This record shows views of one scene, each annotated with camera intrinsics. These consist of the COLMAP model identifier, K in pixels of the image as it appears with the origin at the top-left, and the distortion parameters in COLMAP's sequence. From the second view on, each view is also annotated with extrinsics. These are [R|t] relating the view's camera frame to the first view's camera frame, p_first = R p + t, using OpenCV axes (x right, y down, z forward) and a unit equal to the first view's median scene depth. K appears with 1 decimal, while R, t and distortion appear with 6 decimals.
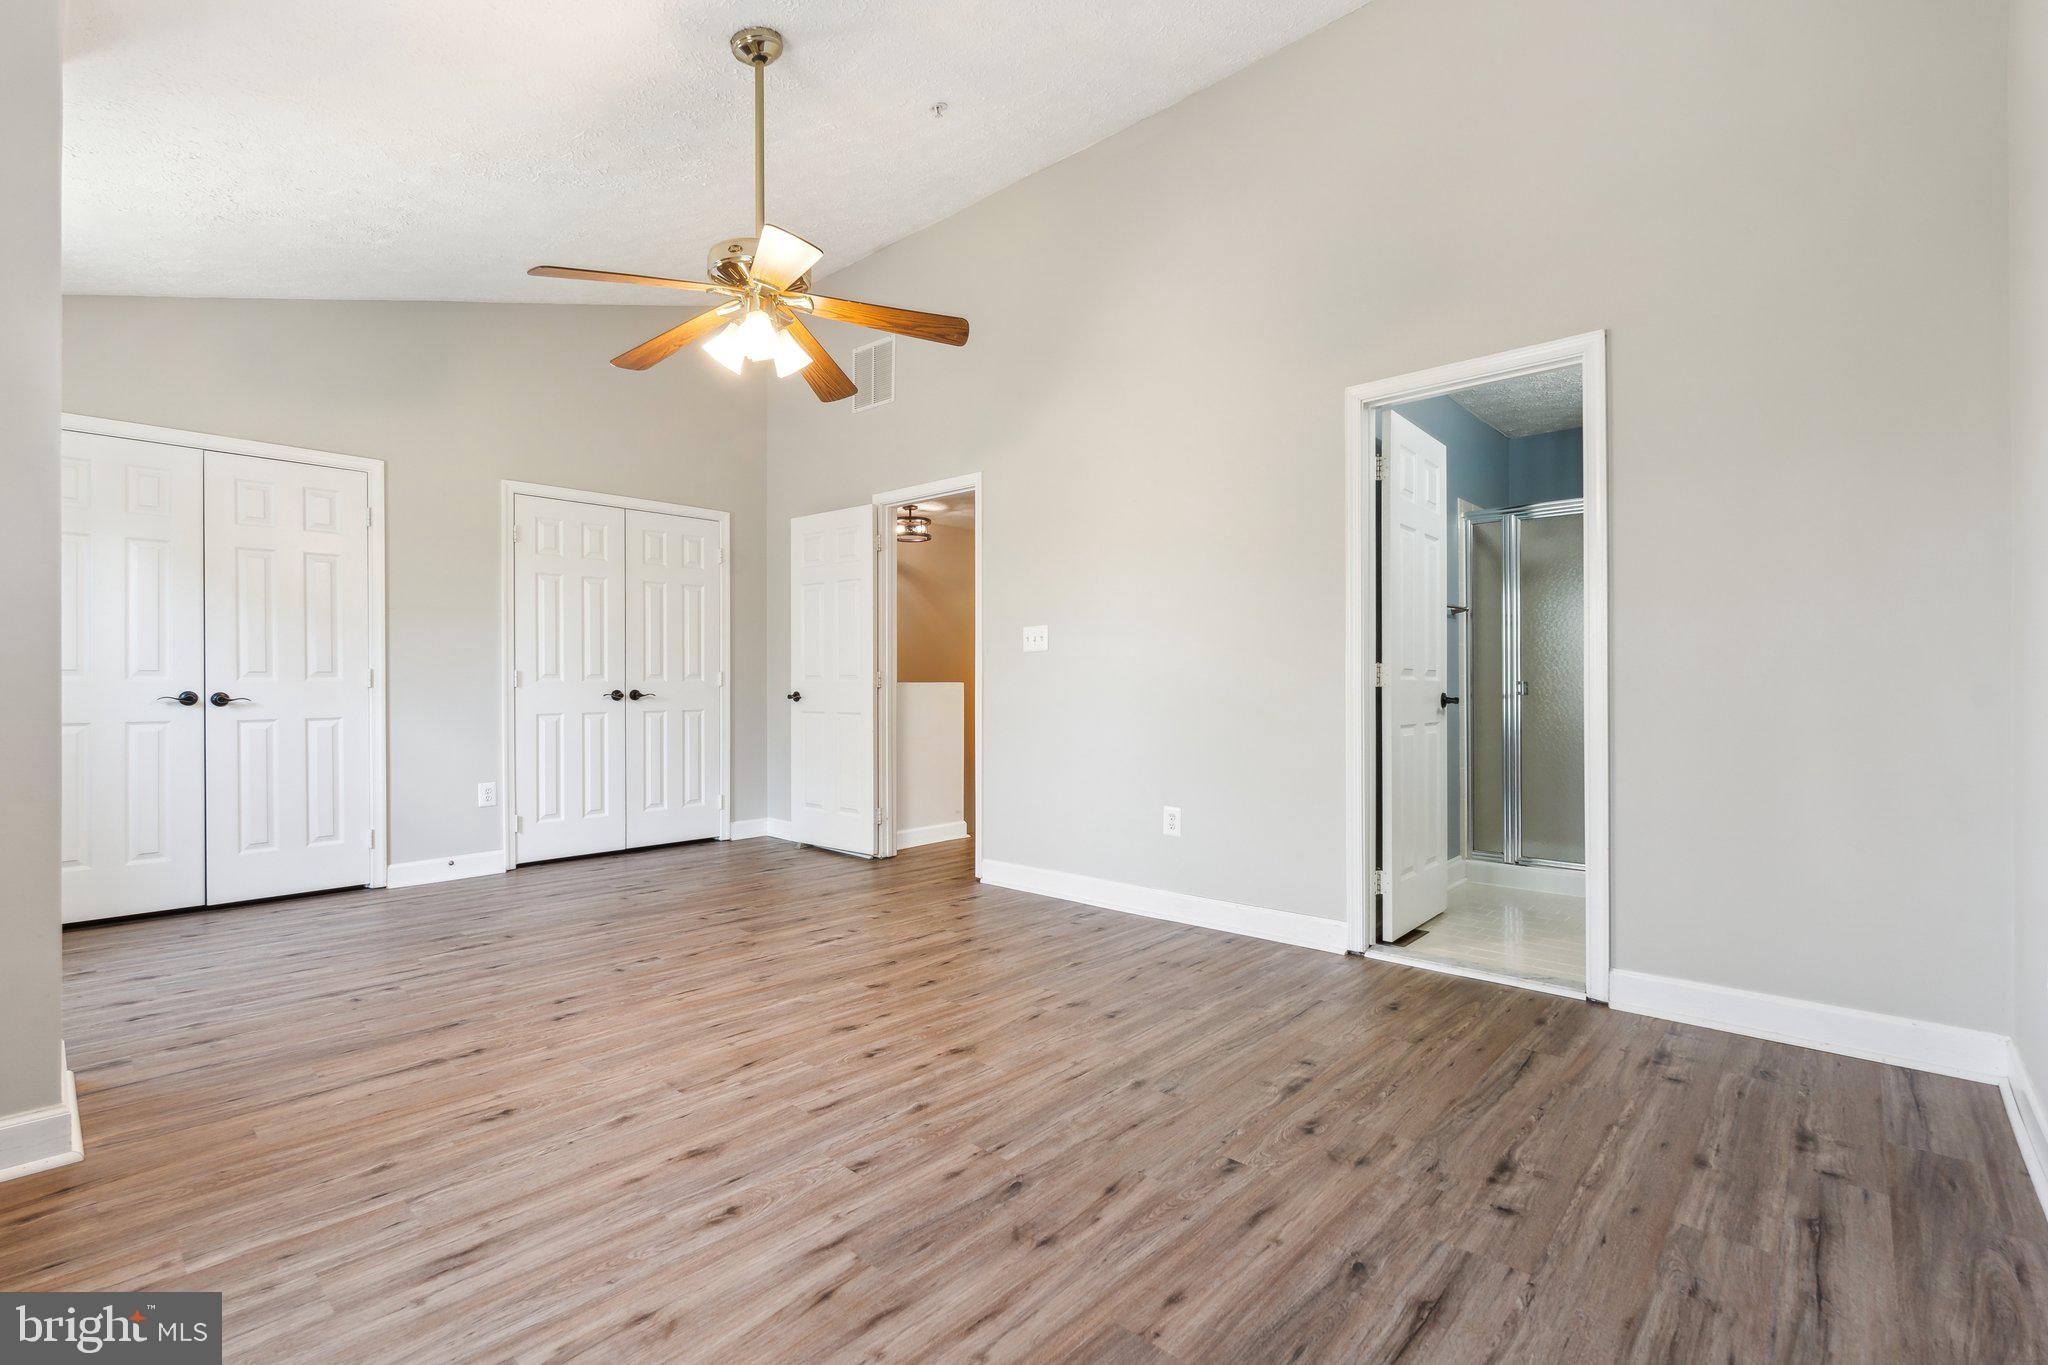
lens RADIAL K [[920.2, 0, 978.3], [0, 920.2, 683.0], [0, 0, 1]] dist [-0.001037, 0.000627]
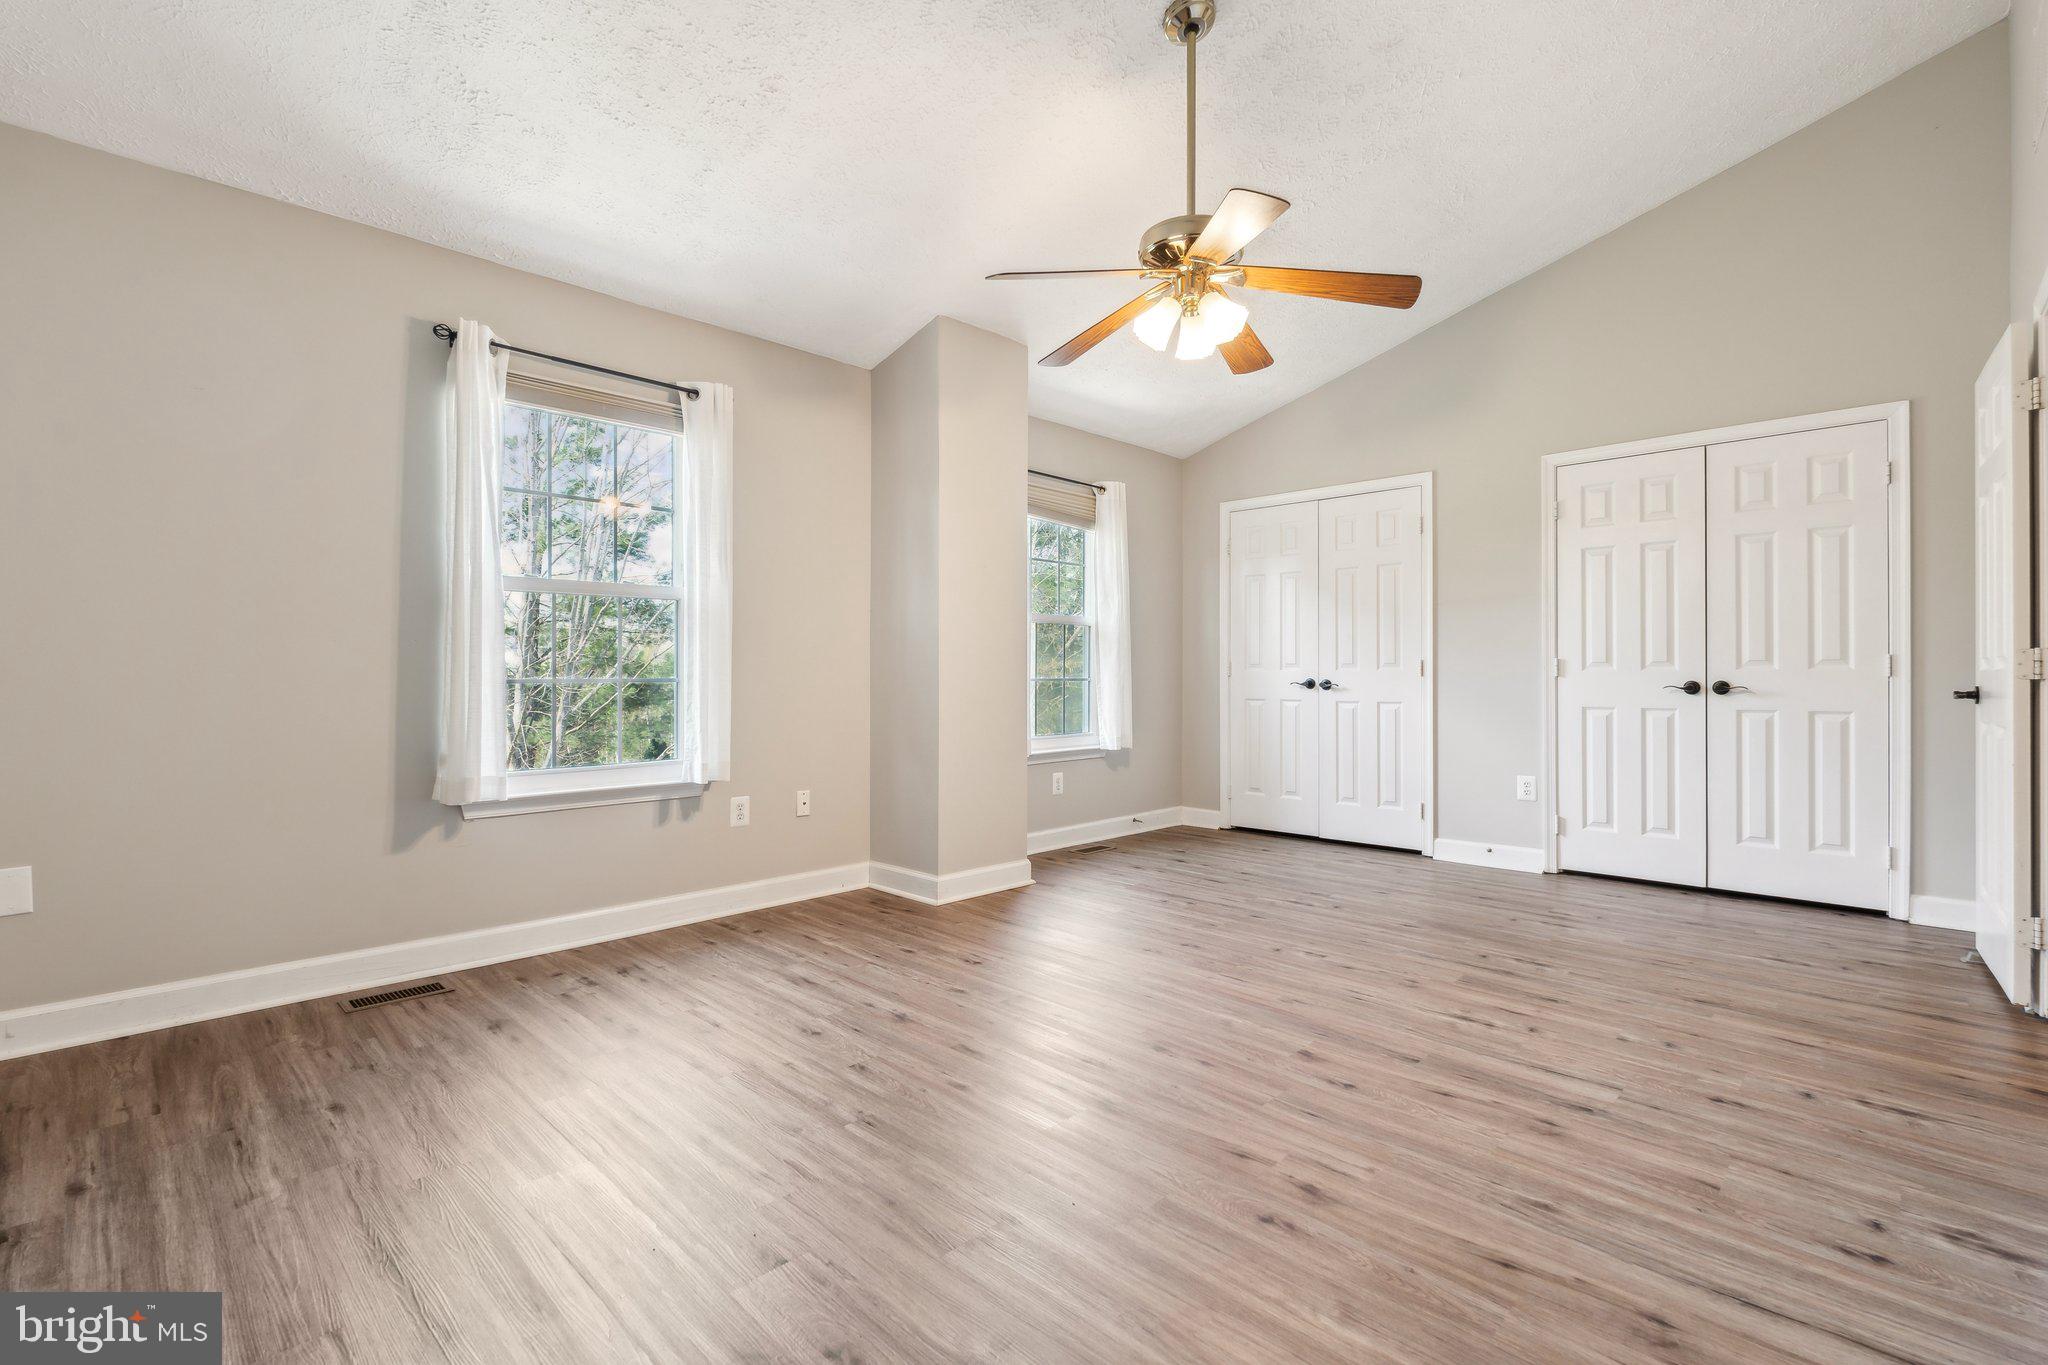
lens RADIAL K [[920.2, 0, 1028.1], [0, 920.2, 676.2], [0, 0, 1]] dist [-0.001037, 0.000627]
pose [[0.000563, 0.002126, -0.999998, 0.567022], [0.001785, 0.999996, 0.002127, 0.001874], [0.999998, -0.001786, 0.000559, 0.637030]]
